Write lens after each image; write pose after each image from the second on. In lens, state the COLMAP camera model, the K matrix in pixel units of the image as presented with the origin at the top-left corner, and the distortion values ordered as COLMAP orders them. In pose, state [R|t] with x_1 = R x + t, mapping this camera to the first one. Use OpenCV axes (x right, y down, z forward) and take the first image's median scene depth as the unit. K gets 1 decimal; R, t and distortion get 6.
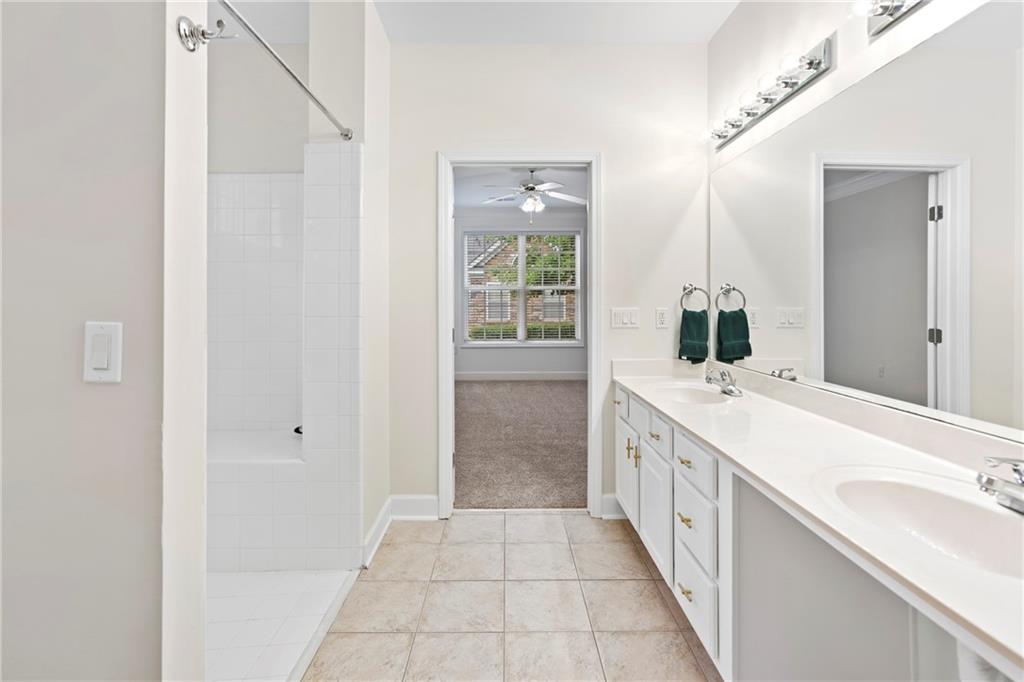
lens RADIAL K [[471.6, 0, 507.1], [0, 471.6, 306.7], [0, 0, 1]] dist [-0.011634, 0.004704]
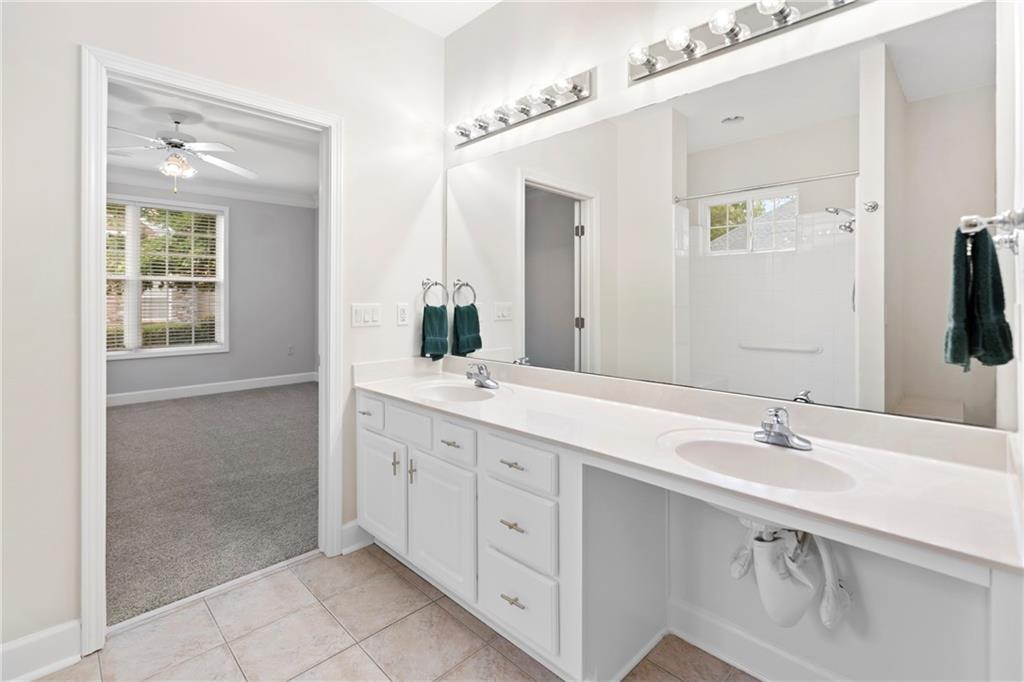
lens RADIAL K [[471.6, 0, 507.4], [0, 471.6, 299.6], [0, 0, 1]] dist [-0.011634, 0.004704]
pose [[0.716069, -0.001979, 0.698027, -0.168642], [0.006004, 0.999976, -0.003323, -0.000738], [-0.698004, 0.006570, 0.716064, 0.185764]]
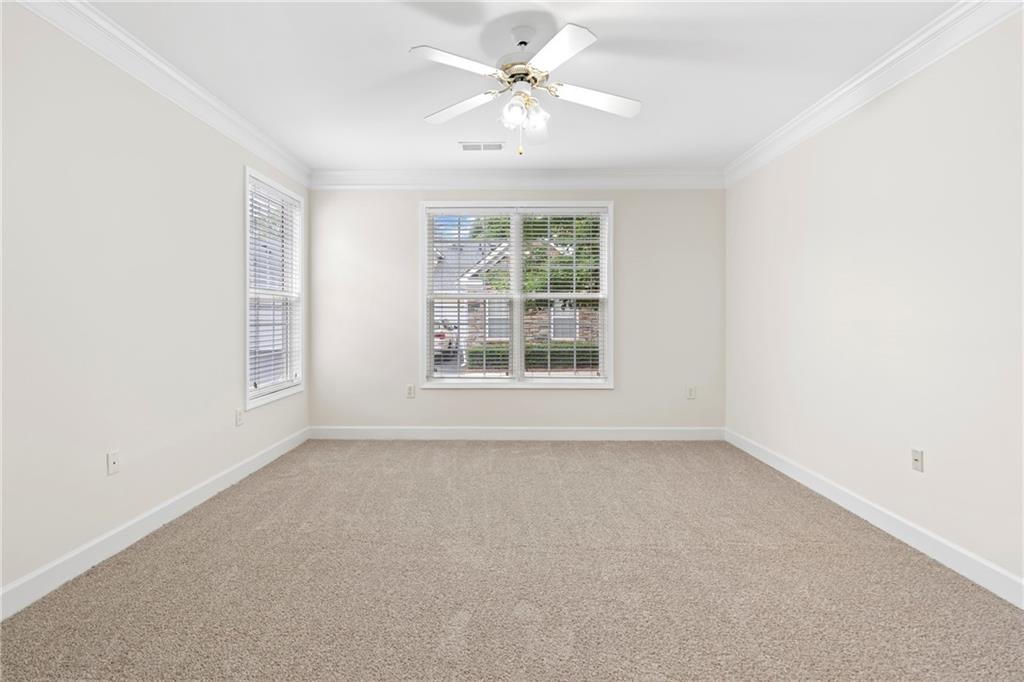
lens RADIAL K [[471.6, 0, 507.4], [0, 471.6, 322.6], [0, 0, 1]] dist [-0.011634, 0.004704]
pose [[0.999739, 0.004620, -0.022359, 0.088252], [-0.004630, 0.999989, -0.000373, -0.006096], [0.022357, 0.000477, 0.999750, 0.950603]]
